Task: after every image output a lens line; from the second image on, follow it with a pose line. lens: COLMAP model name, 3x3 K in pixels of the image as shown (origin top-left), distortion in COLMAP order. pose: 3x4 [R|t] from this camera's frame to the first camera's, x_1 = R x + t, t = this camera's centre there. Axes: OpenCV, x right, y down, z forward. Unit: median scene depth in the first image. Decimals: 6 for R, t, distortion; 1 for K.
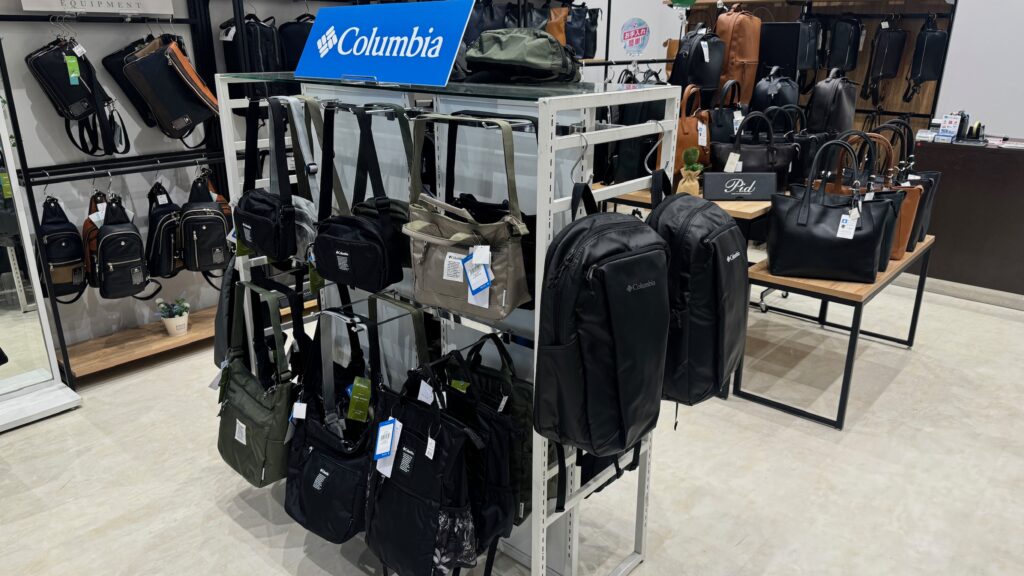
lens RADIAL K [[728.0, 0, 511.8], [0, 728.0, 307.6], [0, 0, 1]] dist [-0.038305, 0.002375]
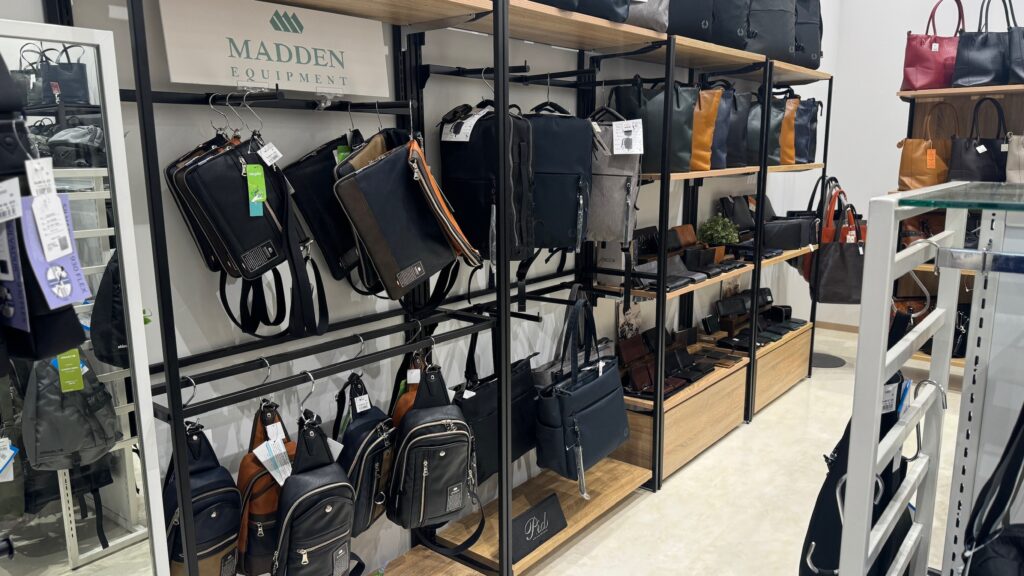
lens RADIAL K [[726.5, 0, 512.0], [0, 726.5, 288.0], [0, 0, 1]] dist [0.000069, -0.003204]
pose [[0.999427, -0.022564, 0.025243, -0.378817], [0.026394, 0.986200, -0.163439, -0.143494], [-0.021206, 0.164011, 0.986230, 0.408026]]
